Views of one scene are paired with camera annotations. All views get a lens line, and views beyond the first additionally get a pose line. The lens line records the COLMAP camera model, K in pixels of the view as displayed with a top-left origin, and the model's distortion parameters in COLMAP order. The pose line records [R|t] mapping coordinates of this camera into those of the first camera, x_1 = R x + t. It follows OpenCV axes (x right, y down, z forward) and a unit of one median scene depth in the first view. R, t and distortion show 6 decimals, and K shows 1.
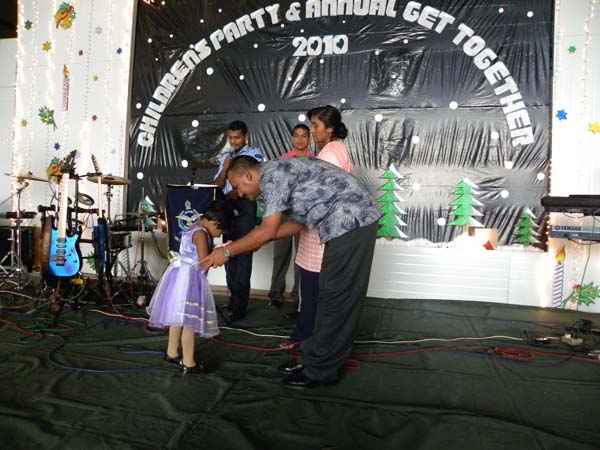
lens RADIAL K [[454.8, 0, 304.1], [0, 454.8, 225.4], [0, 0, 1]] dist [-0.141176, 0.082548]
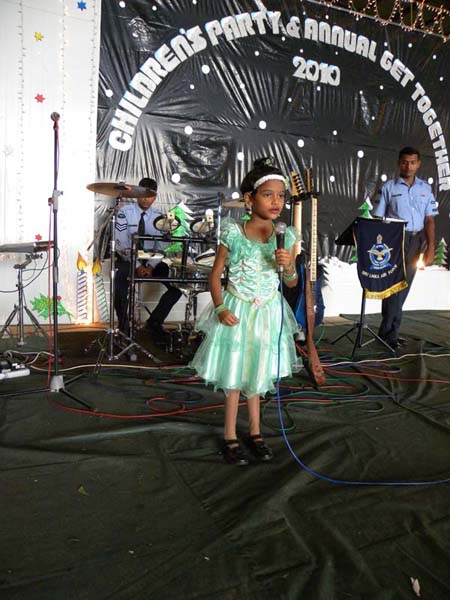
lens RADIAL K [[454.8, 0, 225.6], [0, 454.8, 305.7], [0, 0, 1]] dist [-0.141176, 0.082548]
pose [[0.796821, -0.088445, 0.597707, -0.760274], [-0.002705, 0.988696, 0.149908, -0.031913], [-0.604209, -0.121067, 0.787575, 0.288350]]
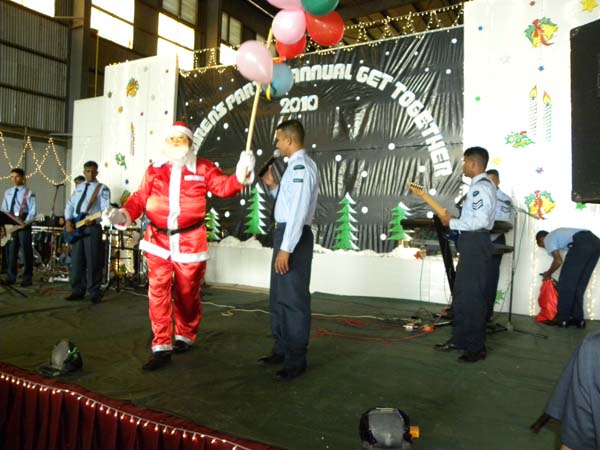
lens RADIAL K [[500.1, 0, 297.5], [0, 500.1, 221.1], [0, 0, 1]] dist [-0.087183, 0.003011]
pose [[0.966257, -0.006238, -0.257503, 0.413854], [-0.004374, 0.999165, -0.040618, 0.005464], [0.257542, 0.040374, 0.965423, -0.424249]]
